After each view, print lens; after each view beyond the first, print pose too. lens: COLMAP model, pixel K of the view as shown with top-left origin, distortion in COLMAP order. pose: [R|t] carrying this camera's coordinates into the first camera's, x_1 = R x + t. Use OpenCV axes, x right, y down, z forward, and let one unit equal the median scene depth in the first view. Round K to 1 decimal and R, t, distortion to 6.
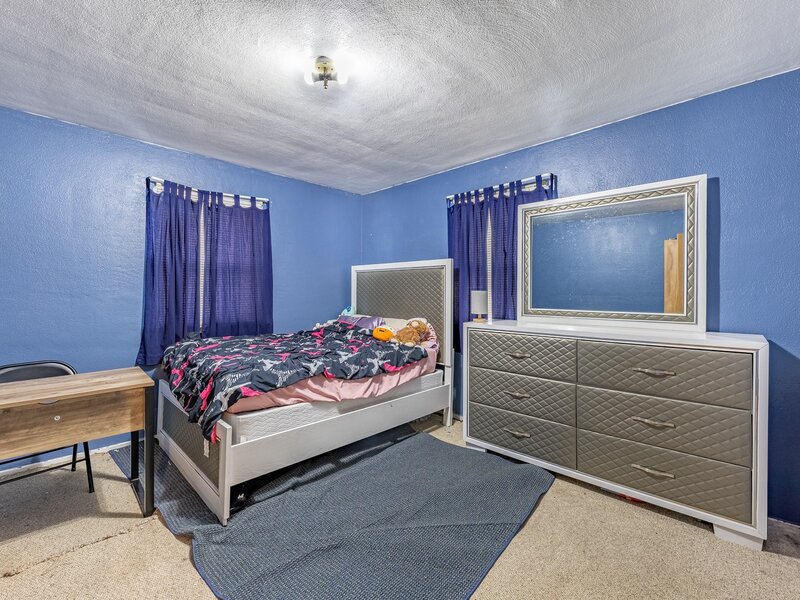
lens RADIAL K [[361.8, 0, 410.4], [0, 361.8, 287.2], [0, 0, 1]] dist [-0.000143, -0.000024]
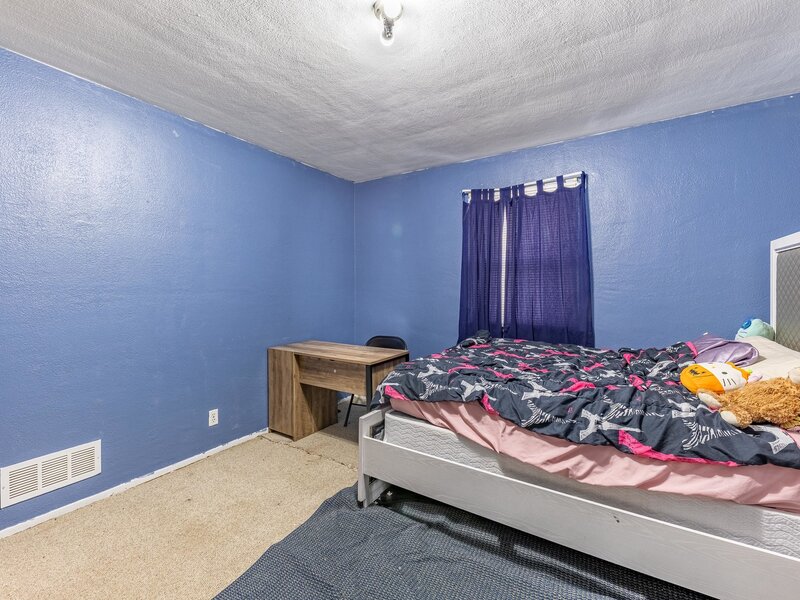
lens RADIAL K [[361.8, 0, 410.4], [0, 361.8, 287.2], [0, 0, 1]] dist [-0.000143, -0.000024]
pose [[0.187959, -0.008494, -0.982140, 0.382277], [0.012447, 0.999903, -0.006265, 0.006771], [0.982098, -0.011047, 0.188047, 0.622625]]
